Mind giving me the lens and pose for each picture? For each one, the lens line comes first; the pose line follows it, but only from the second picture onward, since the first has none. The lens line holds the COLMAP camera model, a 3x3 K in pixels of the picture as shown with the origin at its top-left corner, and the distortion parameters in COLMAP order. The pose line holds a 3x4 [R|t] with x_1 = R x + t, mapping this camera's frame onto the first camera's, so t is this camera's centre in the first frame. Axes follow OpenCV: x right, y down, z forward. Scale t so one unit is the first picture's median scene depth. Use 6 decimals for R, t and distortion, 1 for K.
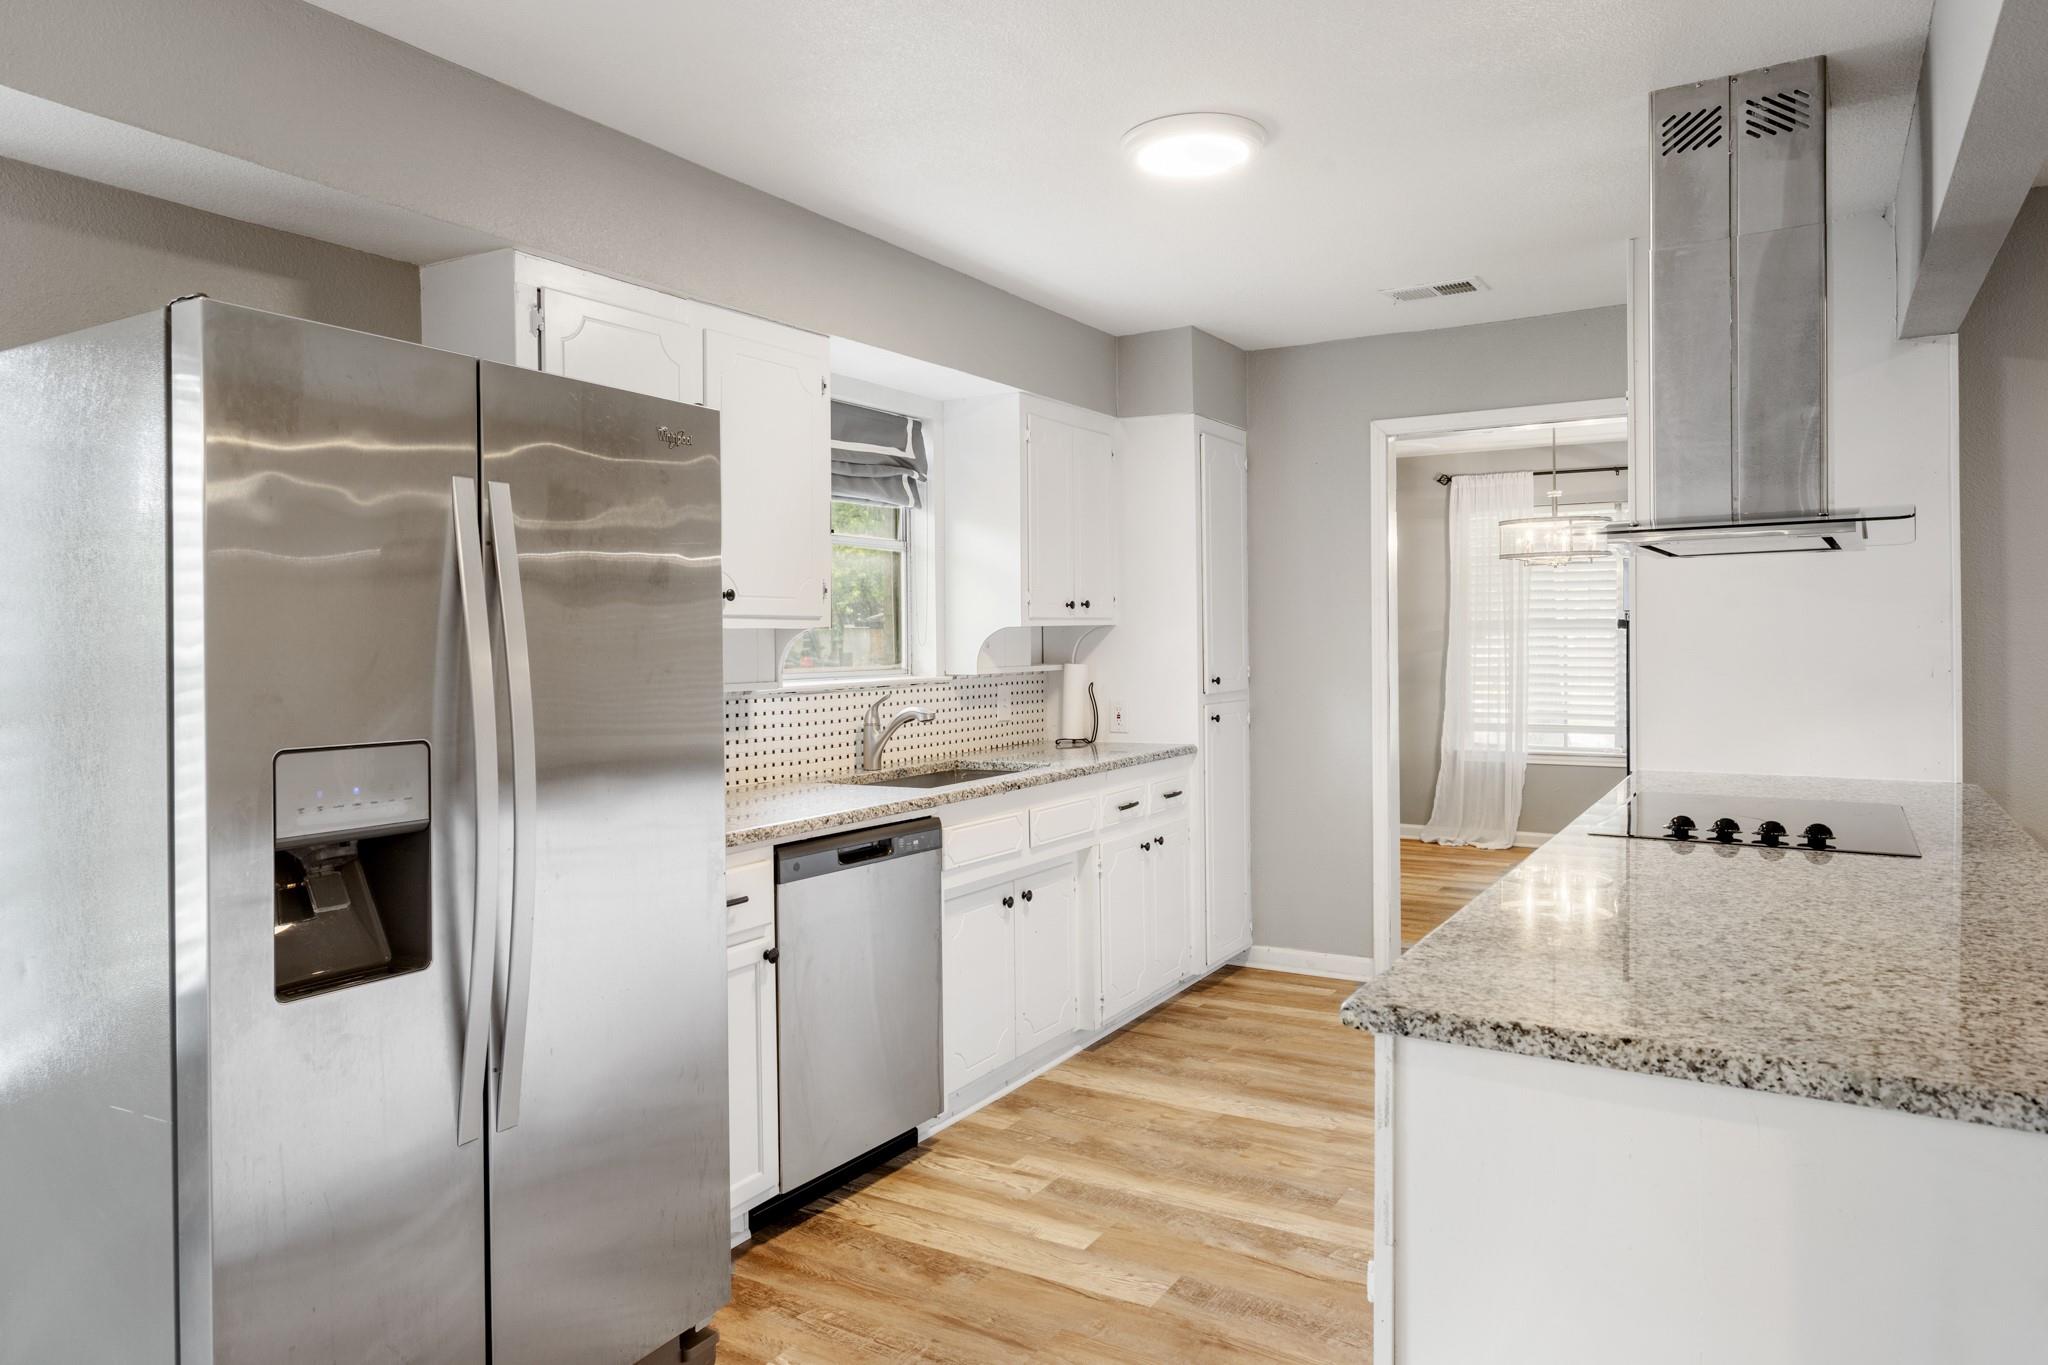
lens RADIAL K [[1309.1, 0, 1048.3], [0, 1309.1, 649.3], [0, 0, 1]] dist [-0.002643, 0.003986]
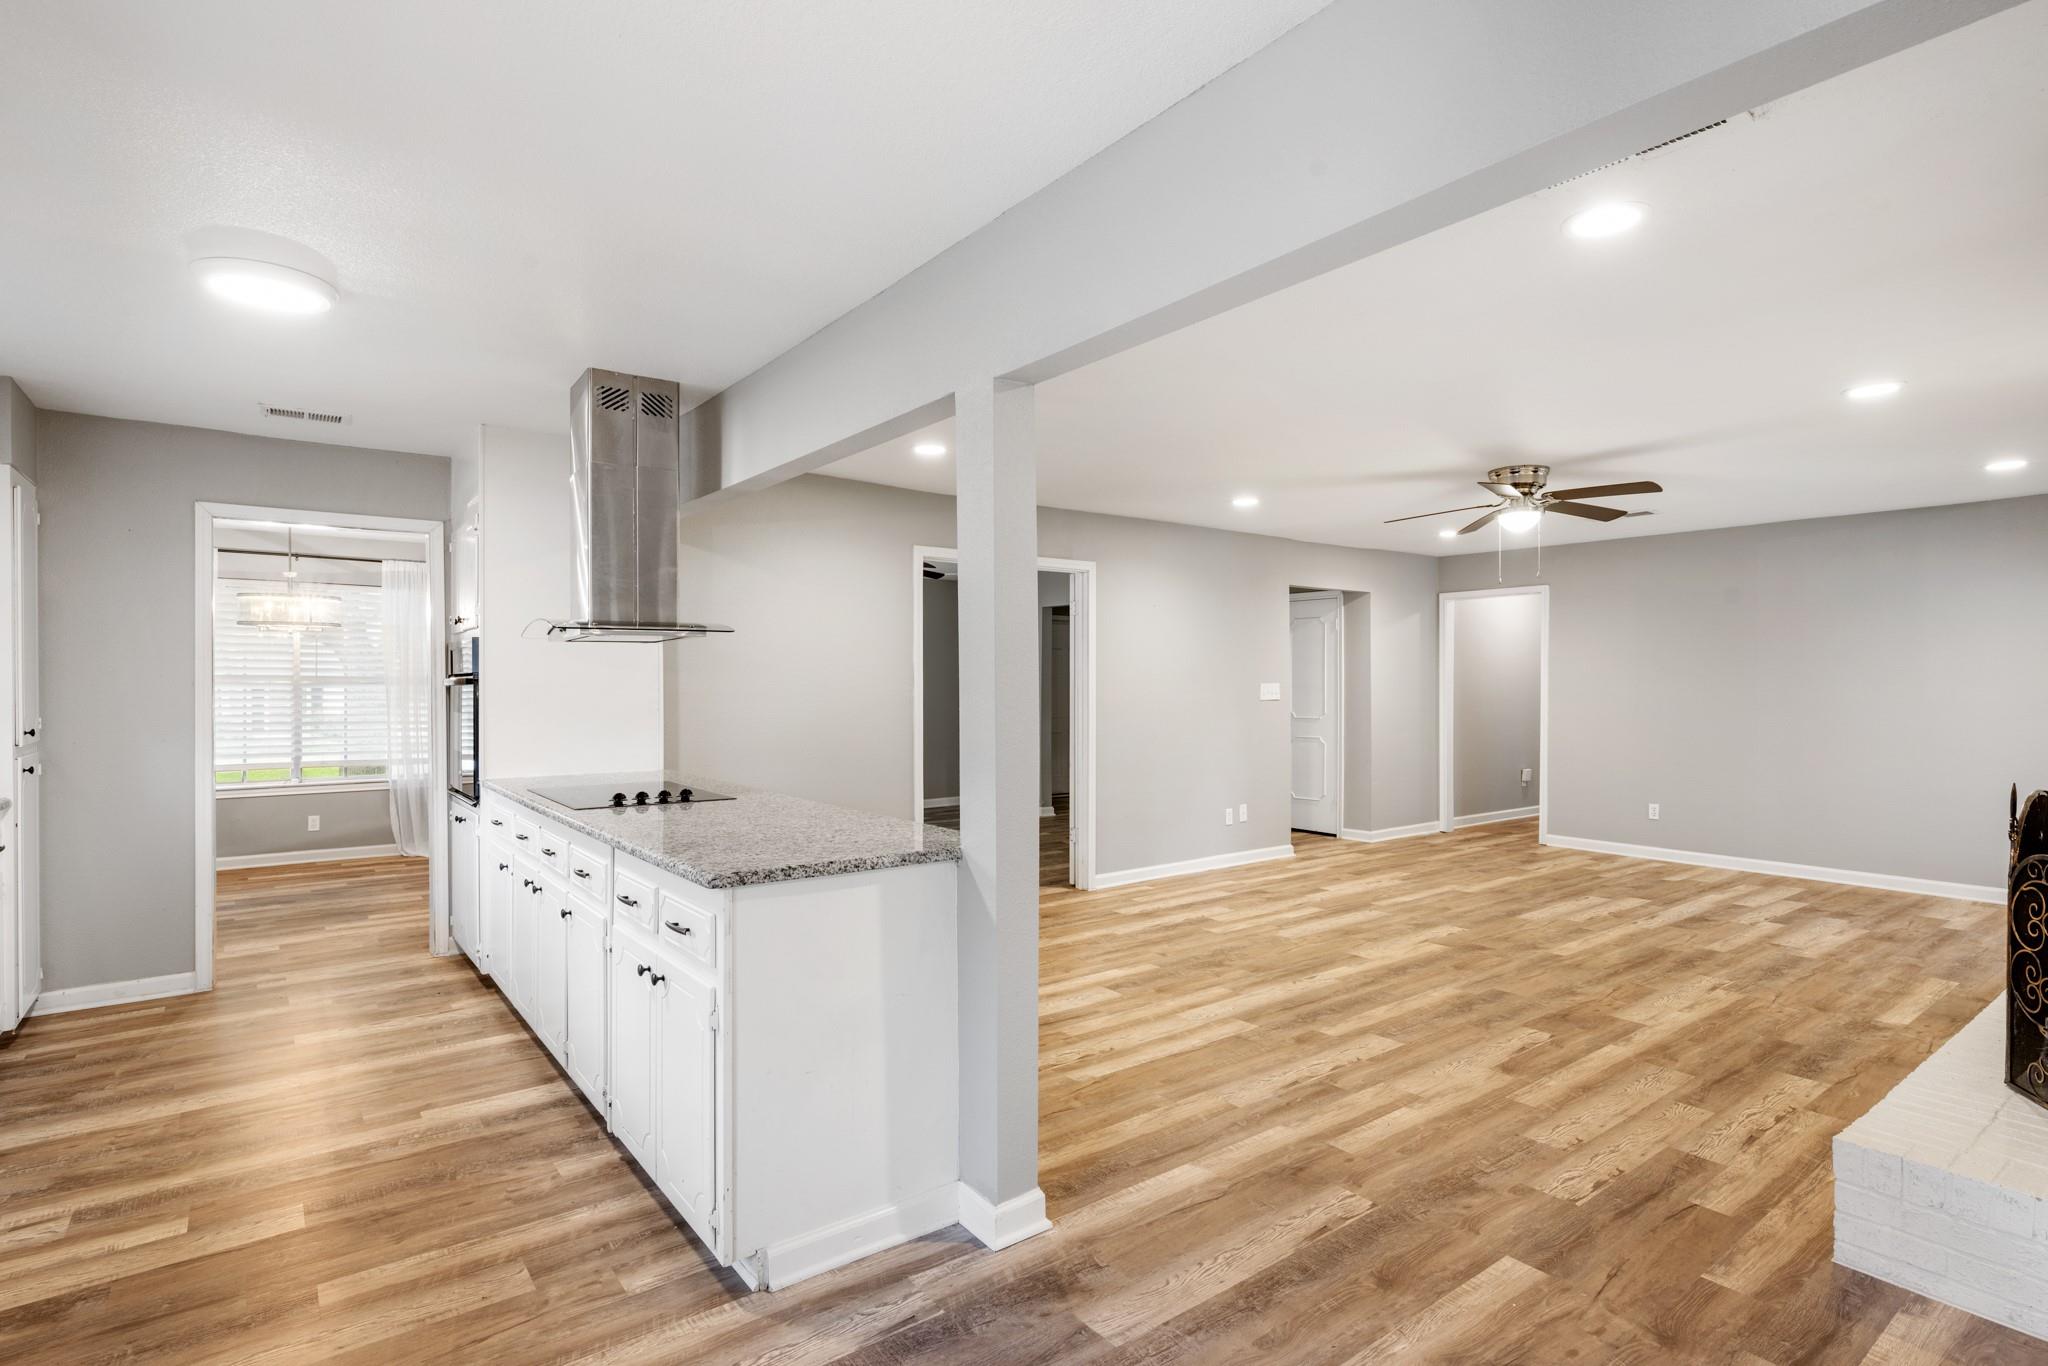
lens RADIAL K [[1014.3, 0, 1010.1], [0, 1014.3, 682.0], [0, 0, 1]] dist [-0.003356, 0.001345]
pose [[0.381577, 0.007005, 0.924311, -0.410144], [0.008528, 0.999902, -0.011098, -0.000413], [-0.924298, 0.012117, 0.381480, 0.003224]]
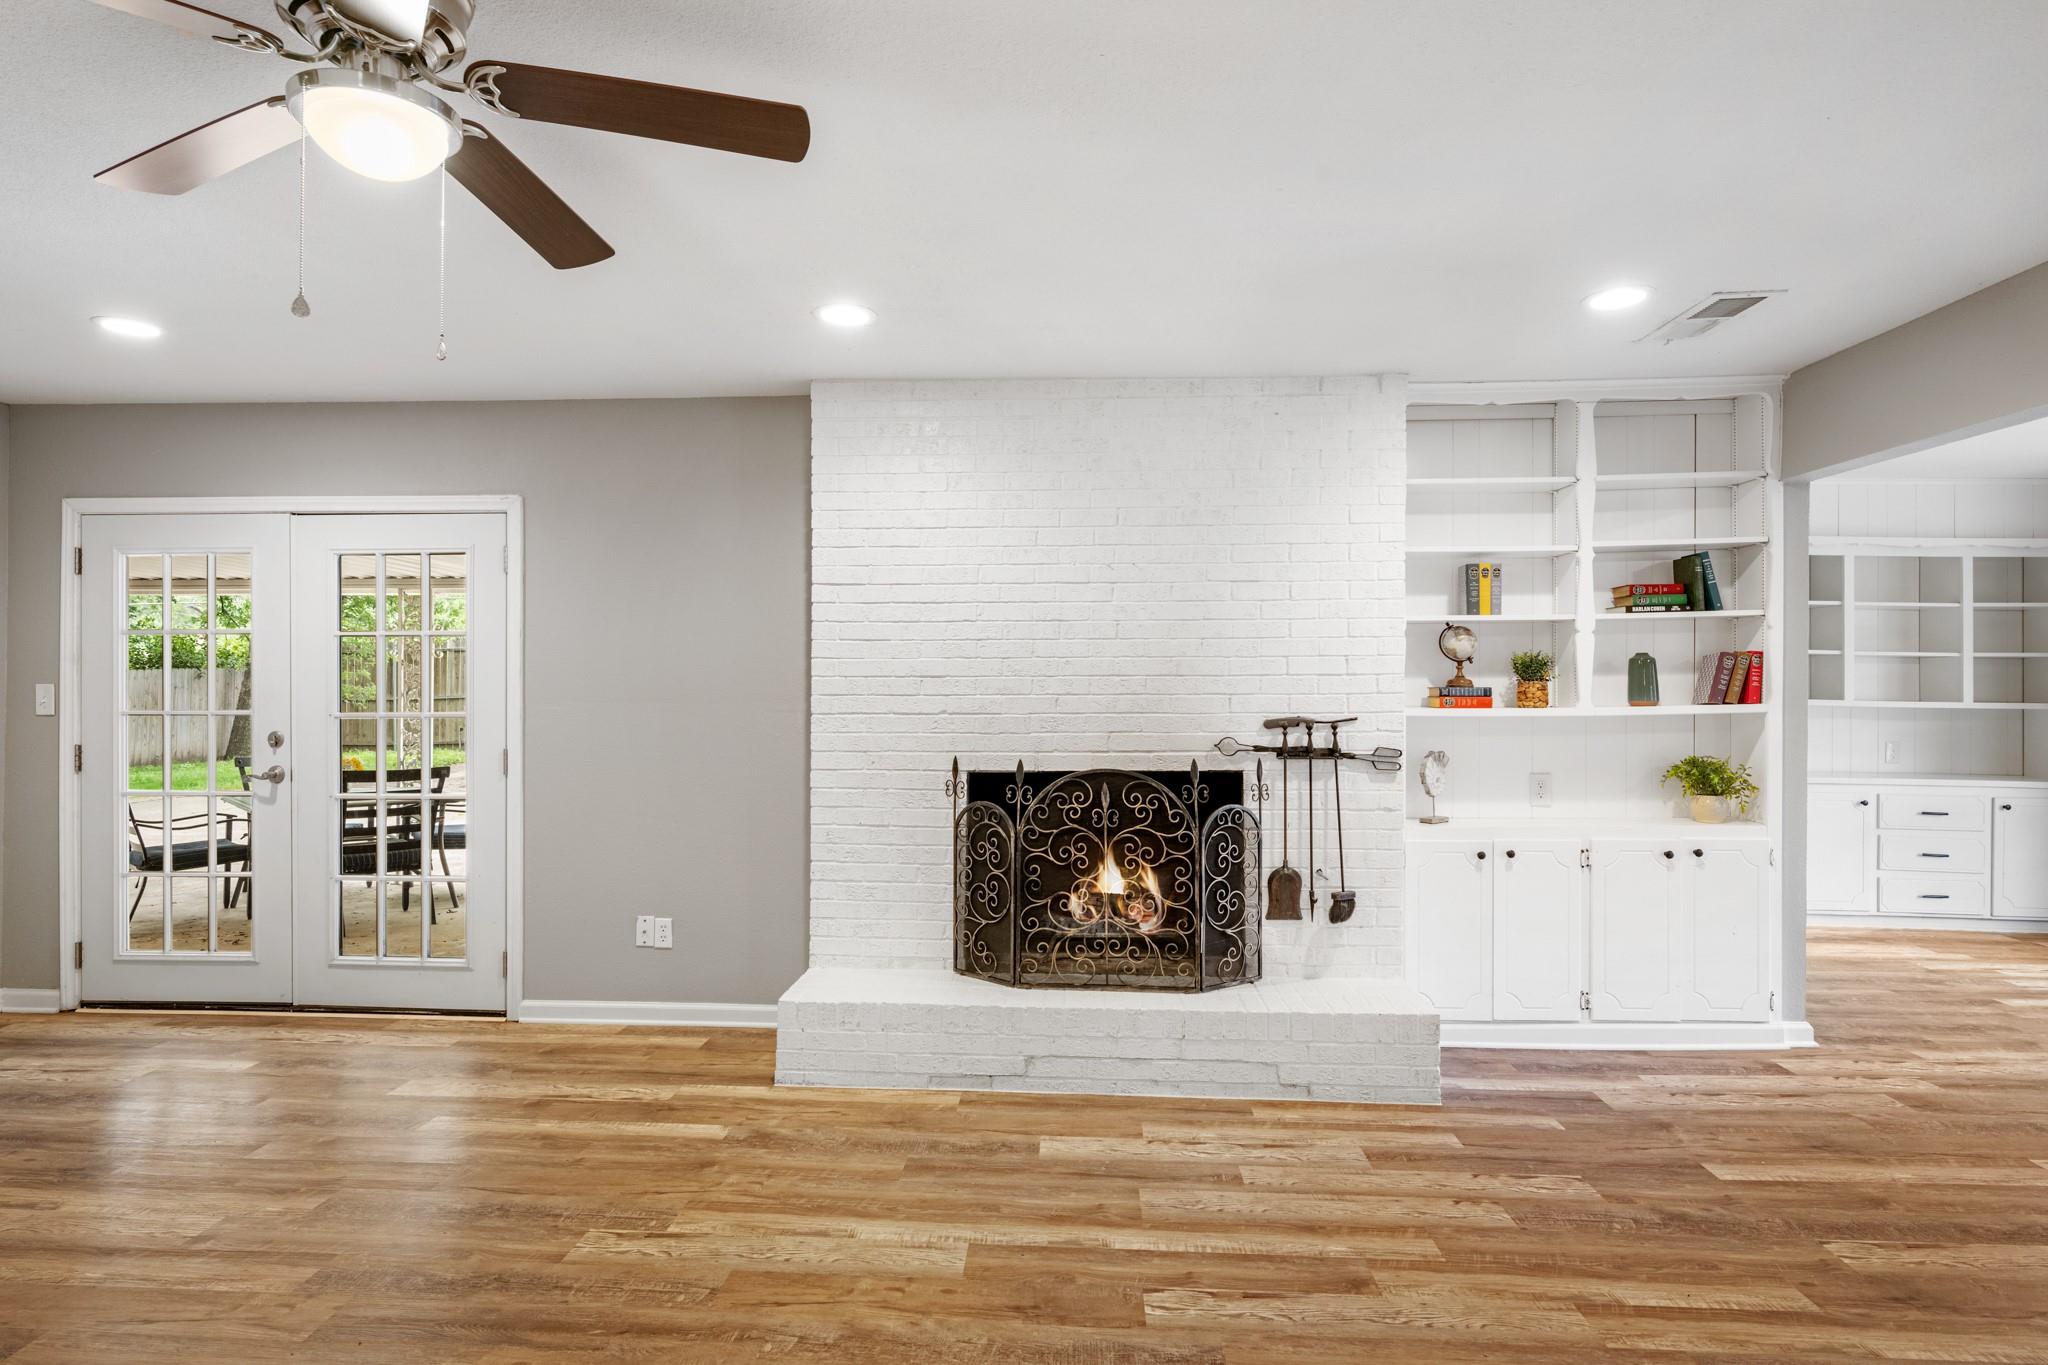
lens RADIAL K [[1048.5, 0, 1022.1], [0, 1048.5, 680.1], [0, 0, 1]] dist [-0.001774, -0.000007]
pose [[-0.886039, 0.002633, -0.463604, 1.074154], [-0.001548, 0.999962, 0.008637, -0.010371], [0.463609, 0.008370, -0.886000, 0.388827]]
